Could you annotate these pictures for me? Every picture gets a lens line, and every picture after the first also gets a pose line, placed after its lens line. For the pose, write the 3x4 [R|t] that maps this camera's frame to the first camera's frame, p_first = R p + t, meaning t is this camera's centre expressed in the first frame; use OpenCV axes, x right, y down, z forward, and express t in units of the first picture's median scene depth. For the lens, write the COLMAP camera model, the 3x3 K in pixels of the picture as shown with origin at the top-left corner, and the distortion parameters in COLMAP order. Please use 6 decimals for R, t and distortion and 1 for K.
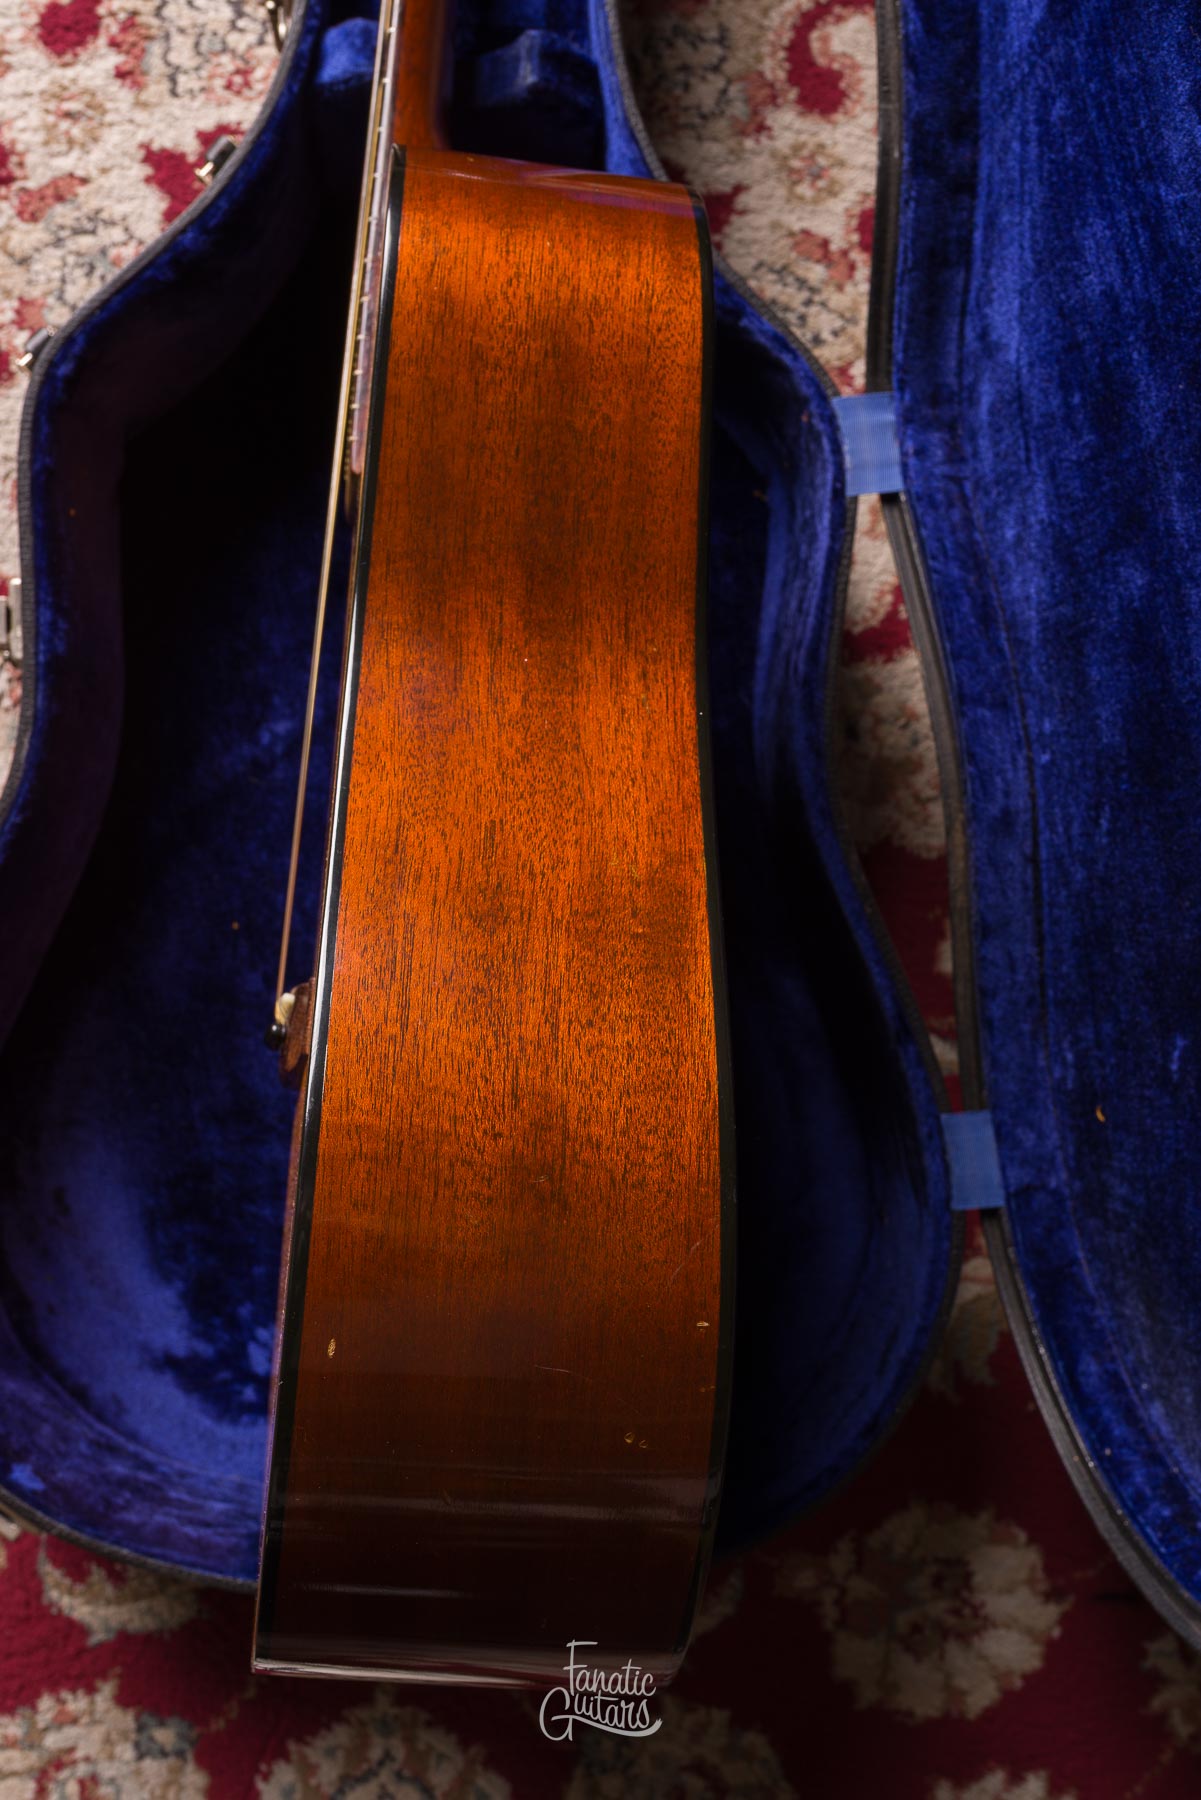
lens RADIAL K [[1938.4, 0, 596.0], [0, 1938.4, 939.5], [0, 0, 1]] dist [0.004889, 0.000000]
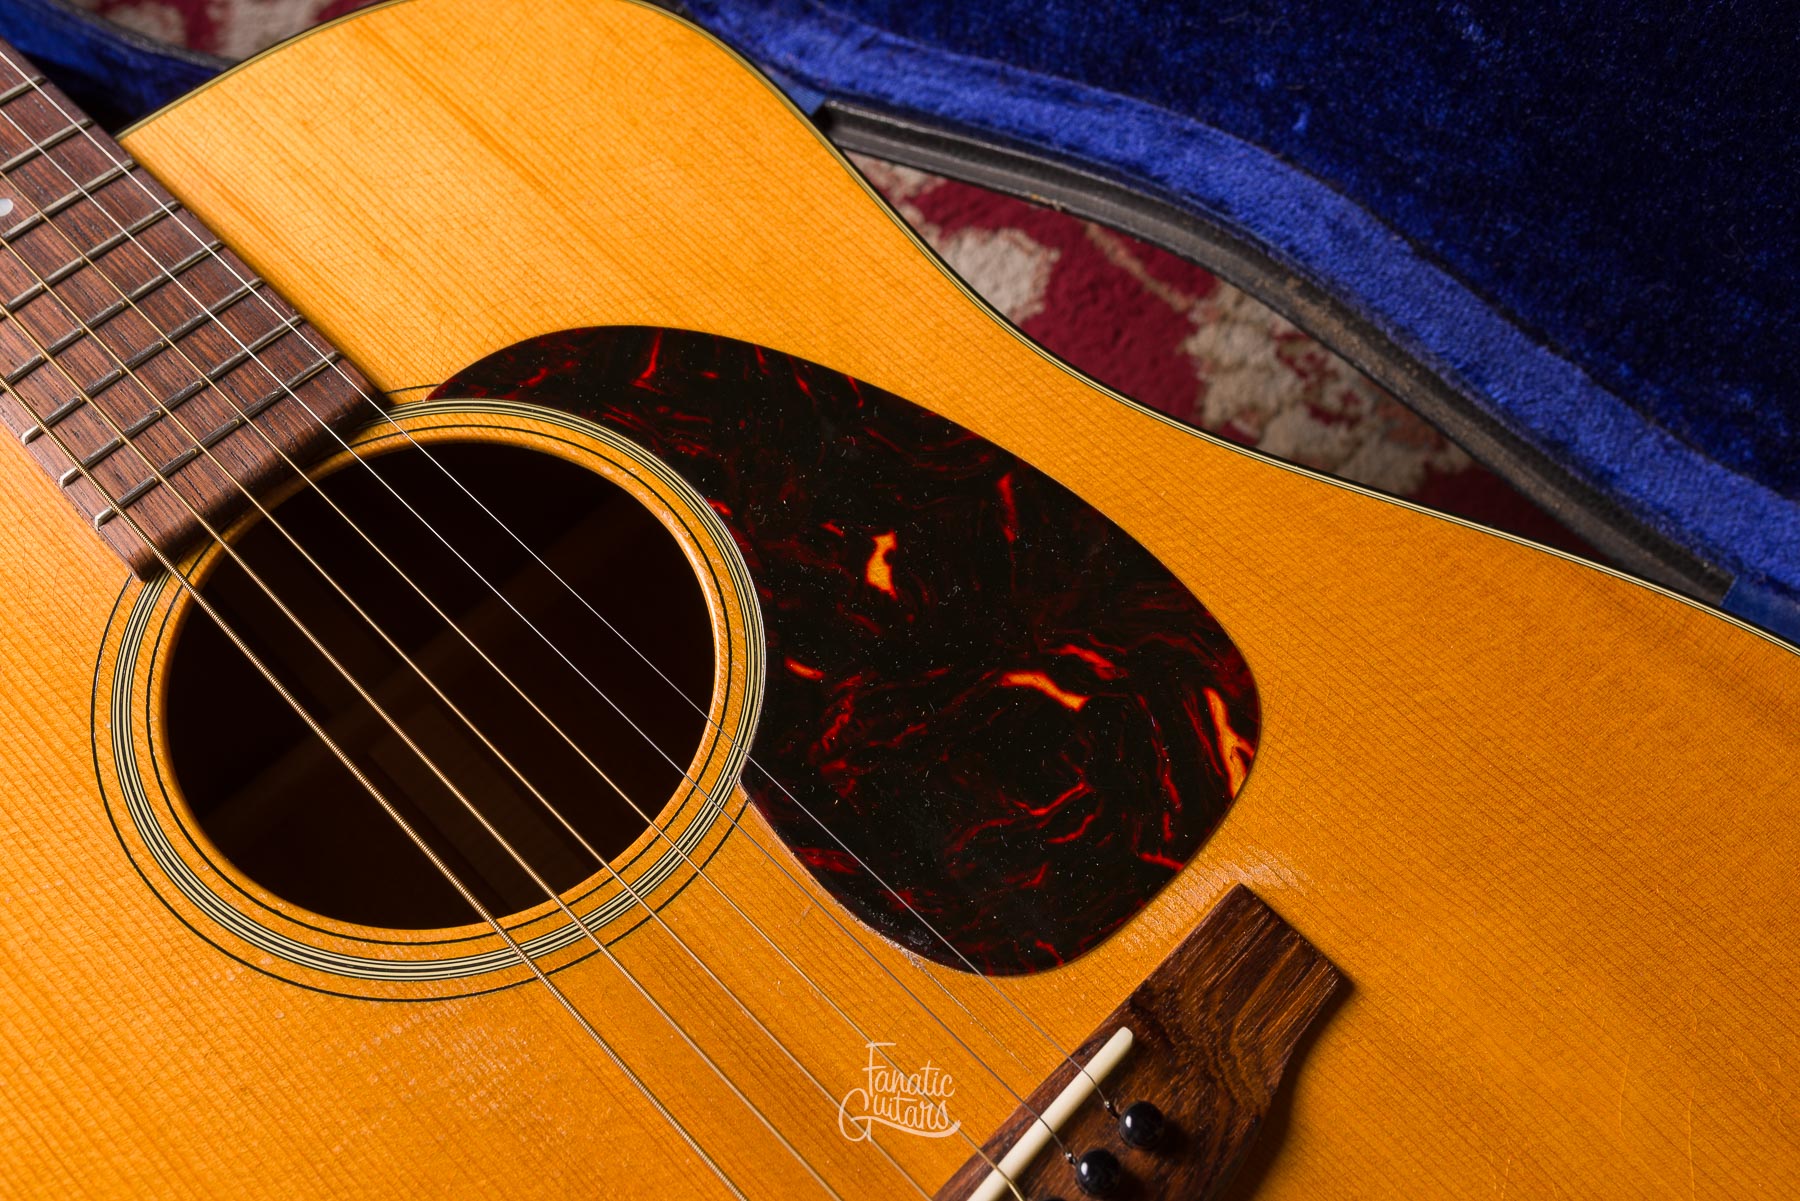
lens RADIAL K [[1786.1, 0, 891.9], [0, 1786.1, 609.7], [0, 0, 1]] dist [0.004857, 0.000000]
pose [[0.672184, -0.671959, 0.310870, -0.114756], [0.739321, 0.586690, -0.330454, 0.075592], [0.039667, 0.451958, 0.891157, 0.469026]]
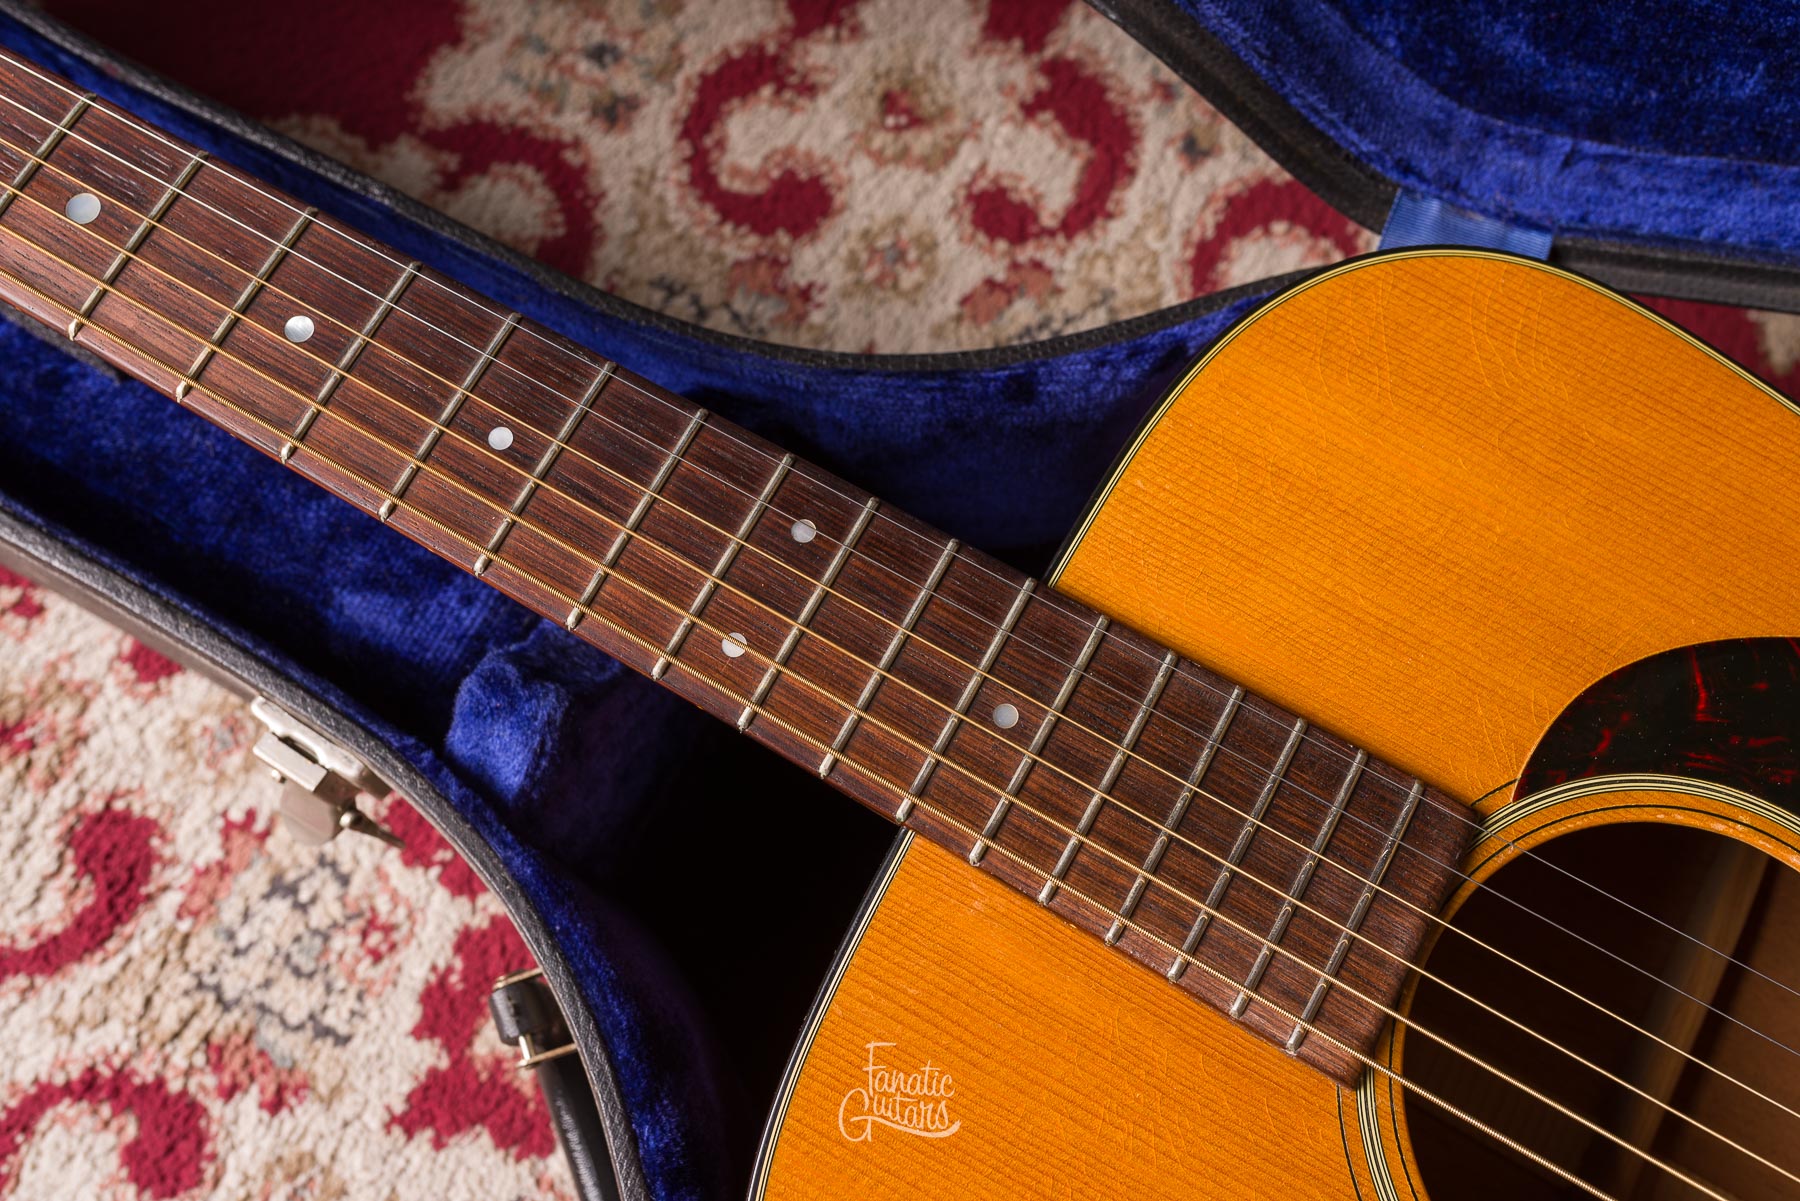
lens RADIAL K [[1786.1, 0, 903.7], [0, 1786.1, 600.0], [0, 0, 1]] dist [0.004857, 0.000000]
pose [[0.448657, -0.871959, 0.195945, -0.124578], [0.891949, 0.423147, -0.159289, -0.241108], [0.055980, 0.246239, 0.967591, 0.411381]]
